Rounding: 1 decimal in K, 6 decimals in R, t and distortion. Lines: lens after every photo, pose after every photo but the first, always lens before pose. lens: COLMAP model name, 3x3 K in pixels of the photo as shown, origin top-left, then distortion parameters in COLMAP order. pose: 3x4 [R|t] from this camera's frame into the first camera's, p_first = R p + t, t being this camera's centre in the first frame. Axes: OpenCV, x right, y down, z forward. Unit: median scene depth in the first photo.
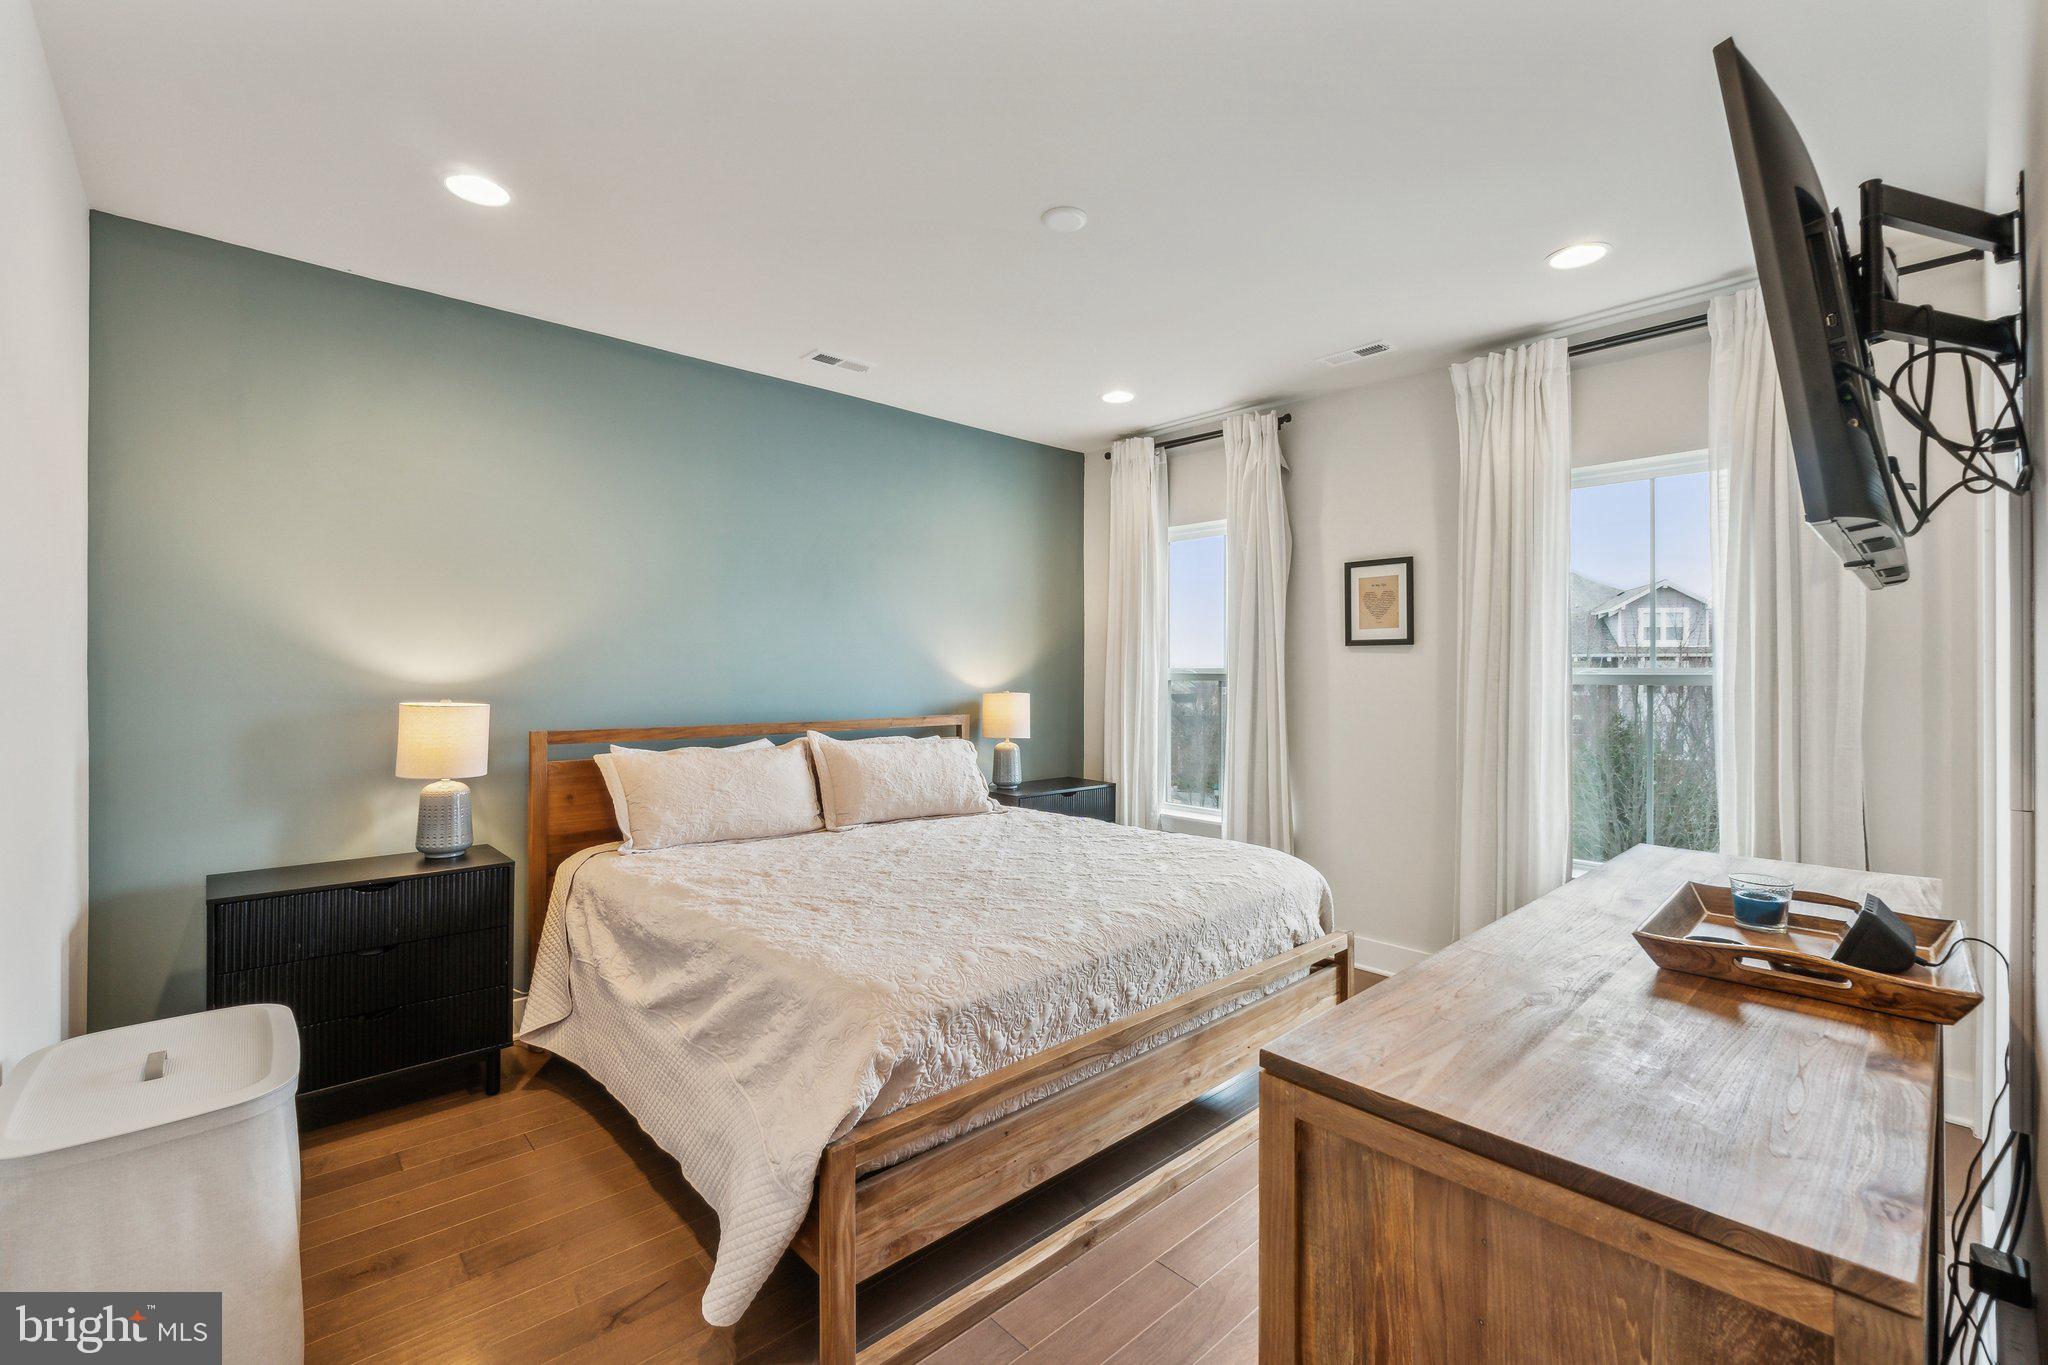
lens RADIAL K [[859.4, 0, 1021.0], [0, 859.4, 676.7], [0, 0, 1]] dist [-0.009144, -0.000210]
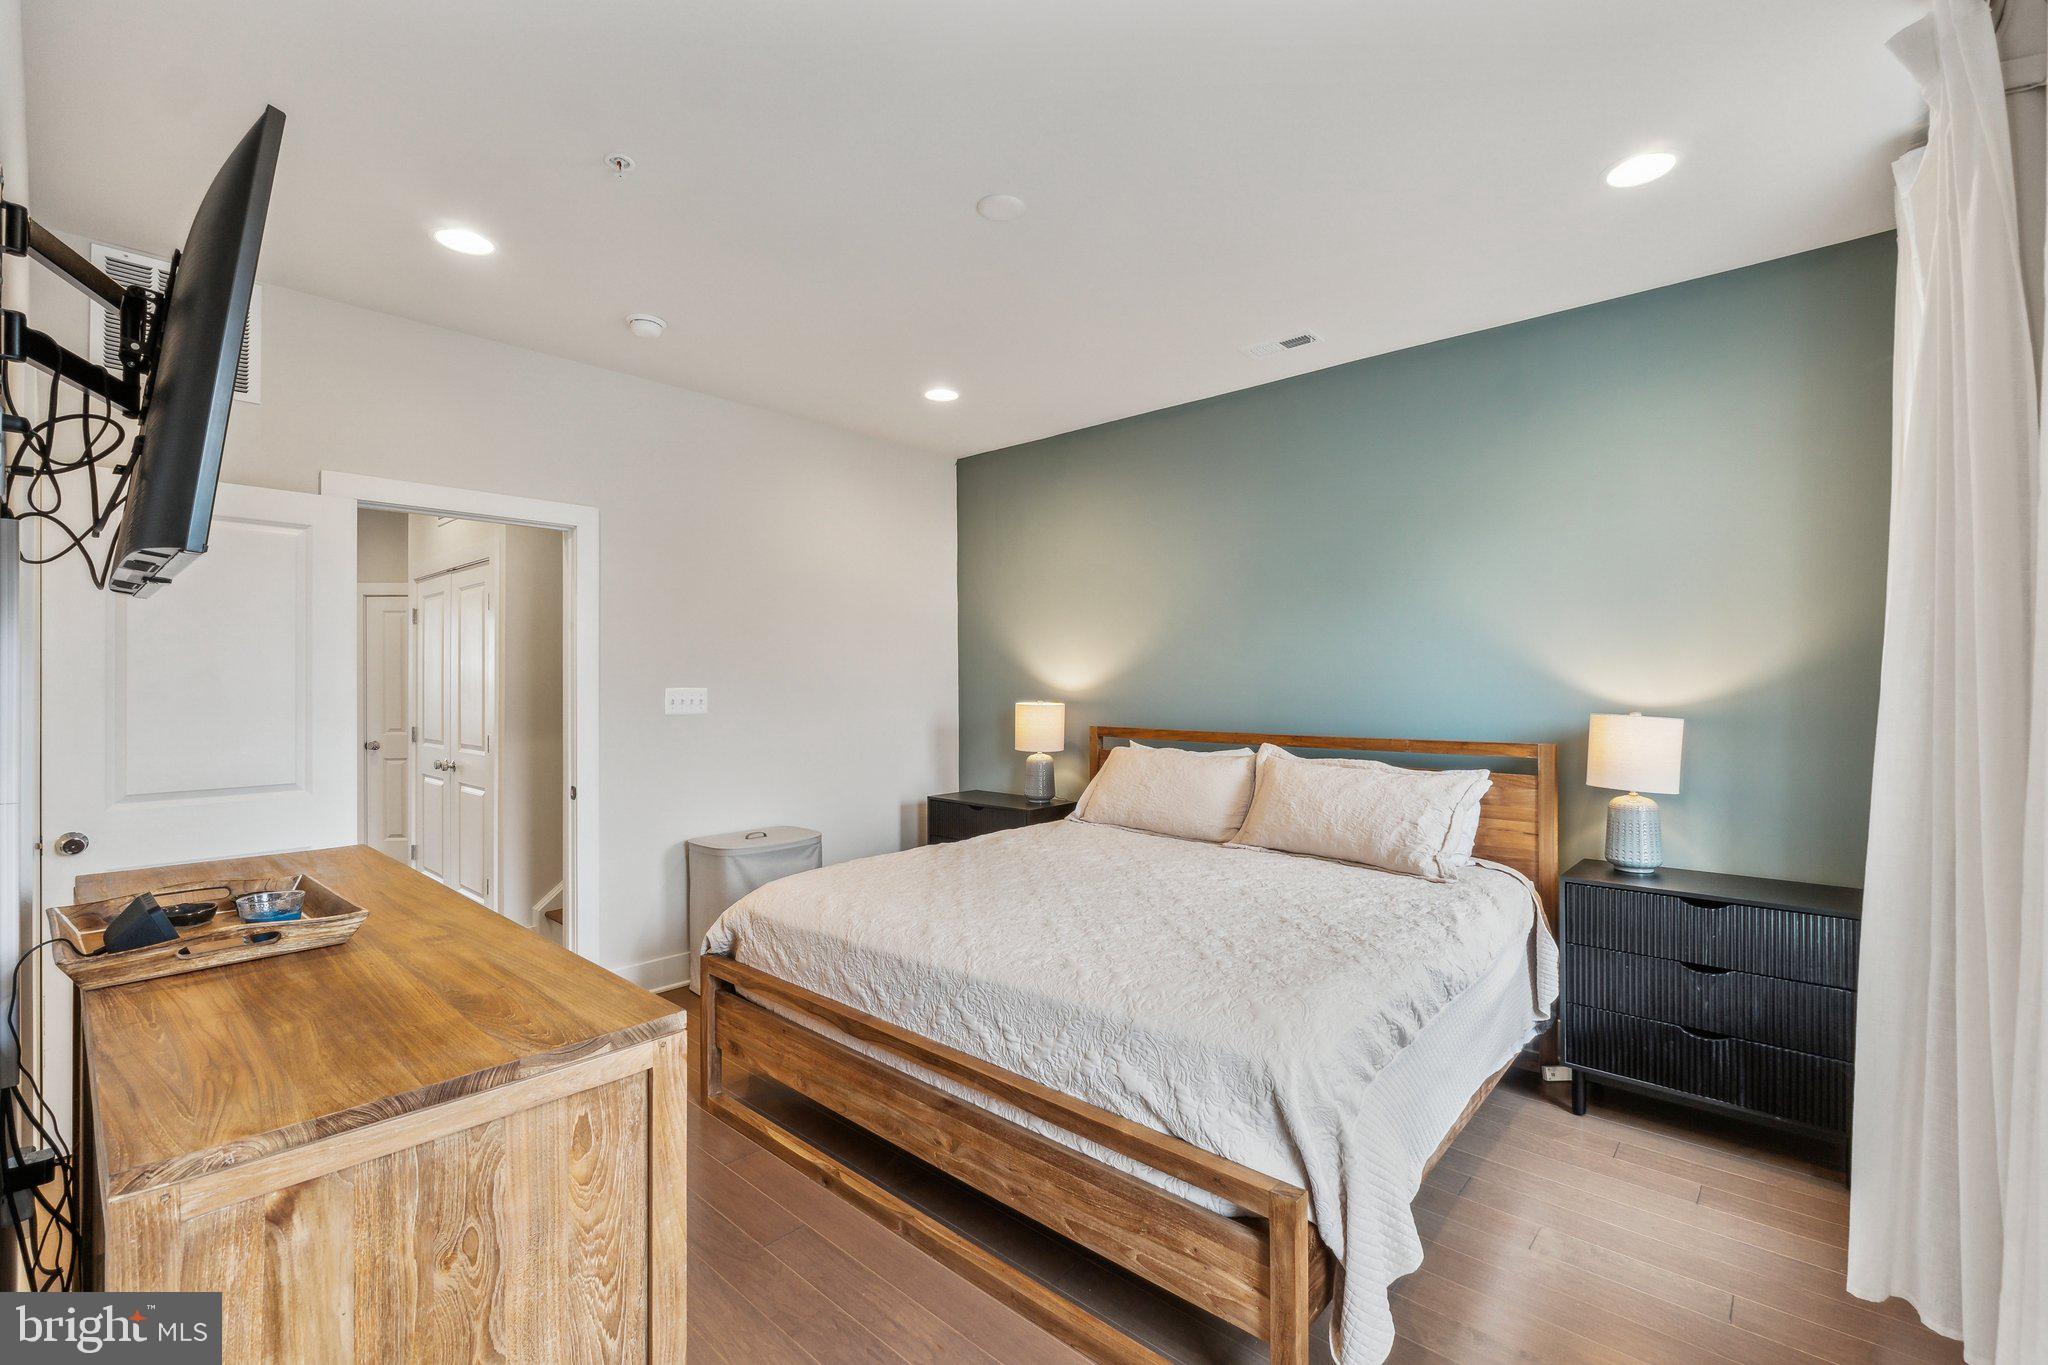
lens RADIAL K [[859.4, 0, 1021.0], [0, 859.4, 676.7], [0, 0, 1]] dist [-0.009144, -0.000210]
pose [[0.103473, -0.010502, -0.994577, 1.019129], [-0.003168, 0.999936, -0.010888, -0.001250], [0.994627, 0.004278, 0.103433, 0.928303]]
